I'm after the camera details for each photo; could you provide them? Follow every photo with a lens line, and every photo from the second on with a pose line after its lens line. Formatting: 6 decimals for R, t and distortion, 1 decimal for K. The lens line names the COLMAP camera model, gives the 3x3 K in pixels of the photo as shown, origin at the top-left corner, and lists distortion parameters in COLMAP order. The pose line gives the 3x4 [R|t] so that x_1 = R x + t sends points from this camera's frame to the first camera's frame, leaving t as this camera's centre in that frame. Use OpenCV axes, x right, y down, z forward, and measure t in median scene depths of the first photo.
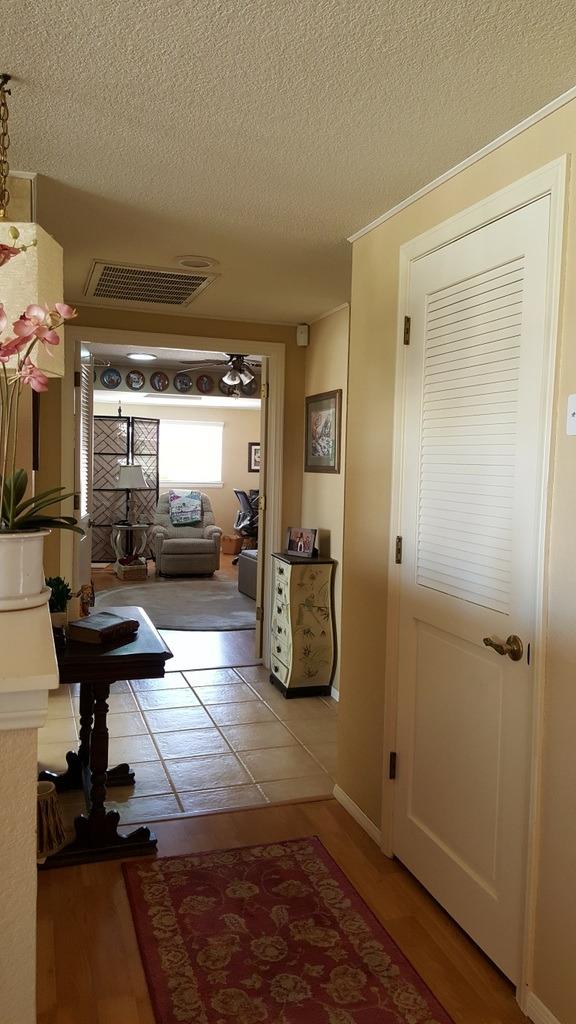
lens RADIAL K [[769.9, 0, 291.6], [0, 769.9, 502.3], [0, 0, 1]] dist [0.112867, -0.149185]
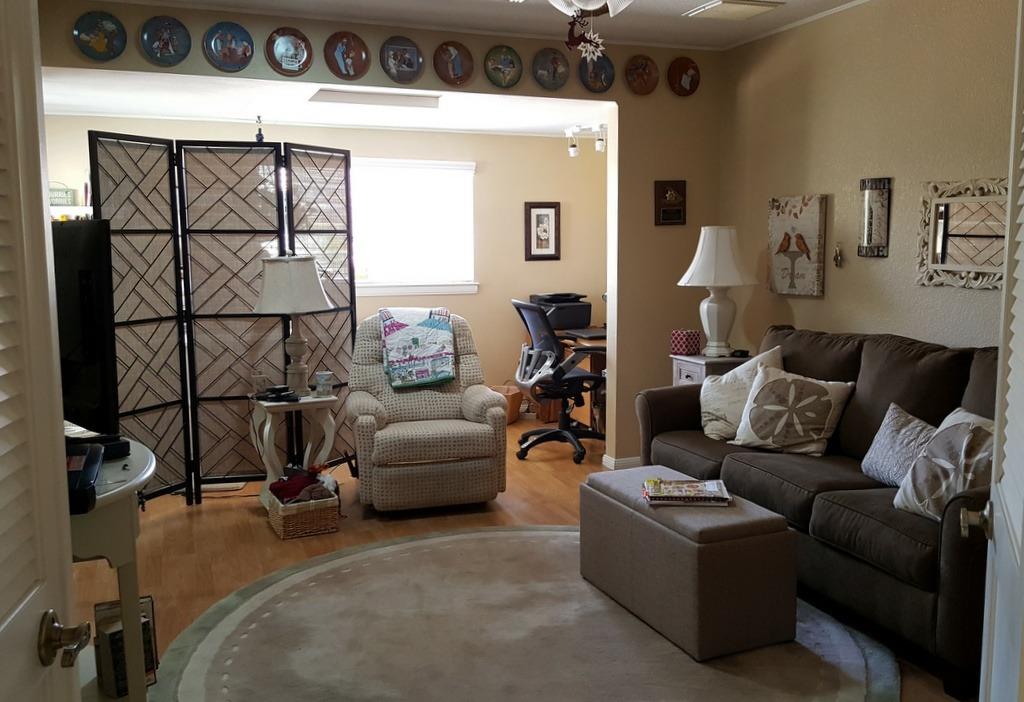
lens RADIAL K [[960.9, 0, 568.3], [0, 960.9, 357.7], [0, 0, 1]] dist [0.075313, 0.000000]
pose [[0.997443, -0.034630, 0.062510, -0.087558], [0.029892, 0.996720, 0.075203, -0.027646], [-0.064909, -0.073142, 0.995207, 0.446190]]
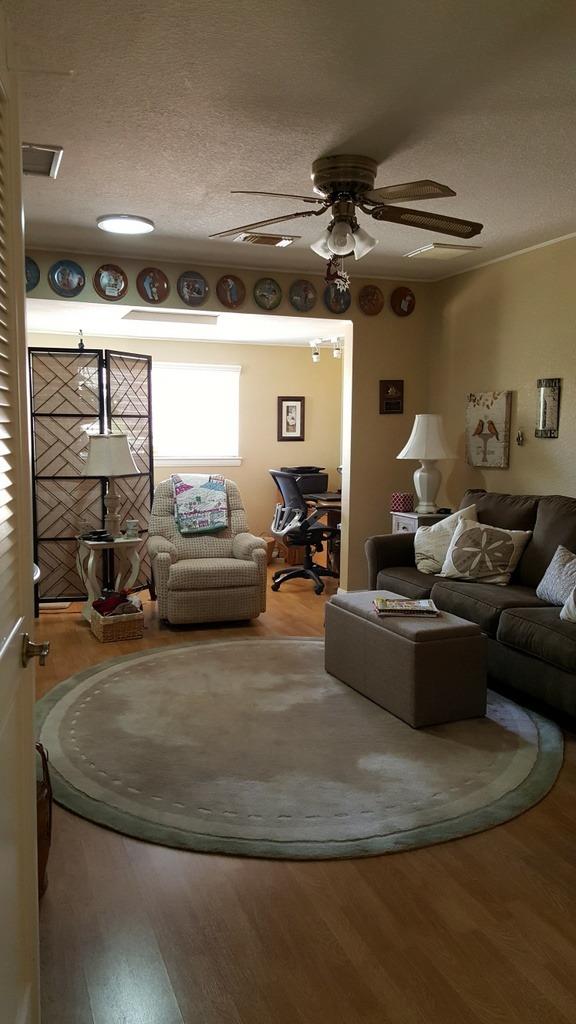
lens RADIAL K [[769.9, 0, 278.2], [0, 769.9, 514.0], [0, 0, 1]] dist [0.112867, -0.149185]
pose [[0.999185, -0.020761, 0.034621, -0.100330], [0.018617, 0.997955, 0.061147, -0.021390], [-0.035819, -0.060452, 0.997528, 0.410367]]
